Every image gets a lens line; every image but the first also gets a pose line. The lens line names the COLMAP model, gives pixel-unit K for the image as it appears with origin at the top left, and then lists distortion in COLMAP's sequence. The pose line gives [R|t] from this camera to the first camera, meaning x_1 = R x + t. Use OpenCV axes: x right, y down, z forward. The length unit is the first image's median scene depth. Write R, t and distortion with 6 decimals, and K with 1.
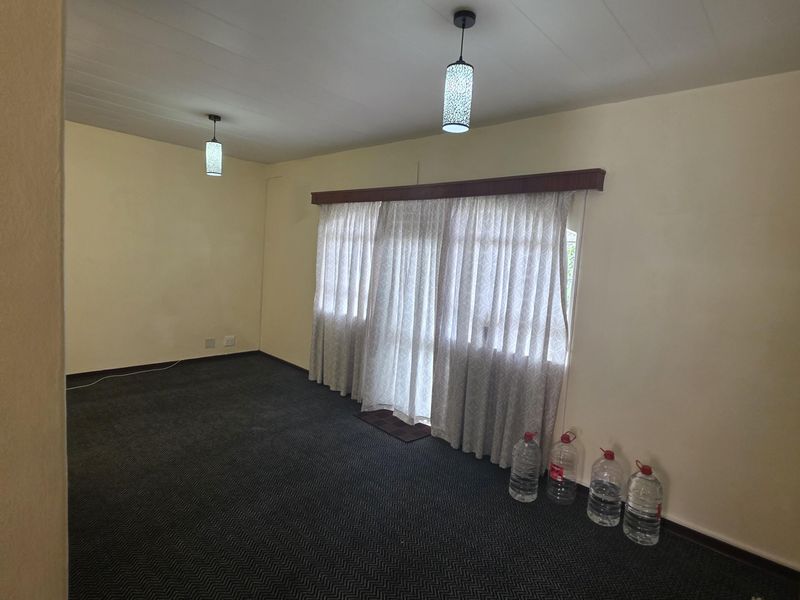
lens RADIAL K [[425.7, 0, 401.5], [0, 425.7, 294.5], [0, 0, 1]] dist [0.000335, -0.002329]
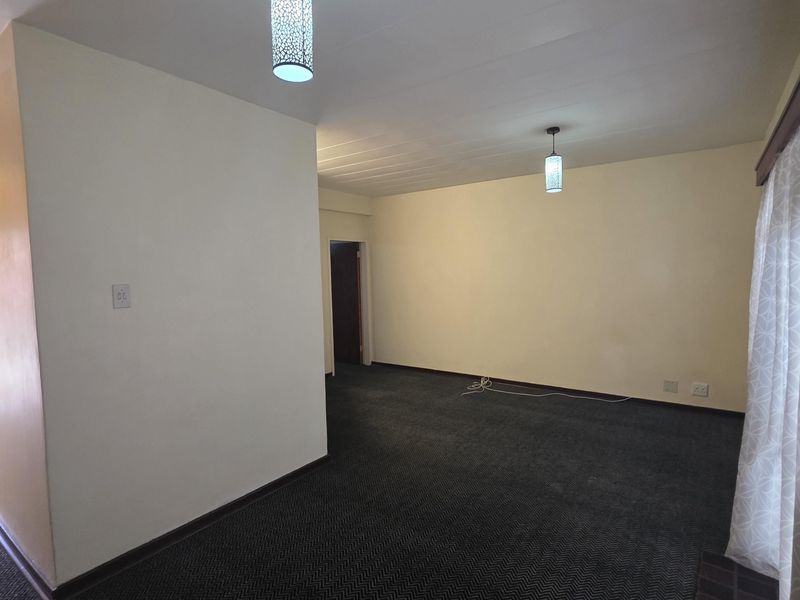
lens RADIAL K [[425.7, 0, 407.1], [0, 425.7, 294.3], [0, 0, 1]] dist [0.000335, -0.002329]
pose [[0.148138, -0.008577, -0.988930, 0.372154], [-0.065005, 0.997715, -0.018391, -0.016413], [0.986828, 0.067010, 0.147242, 0.495003]]
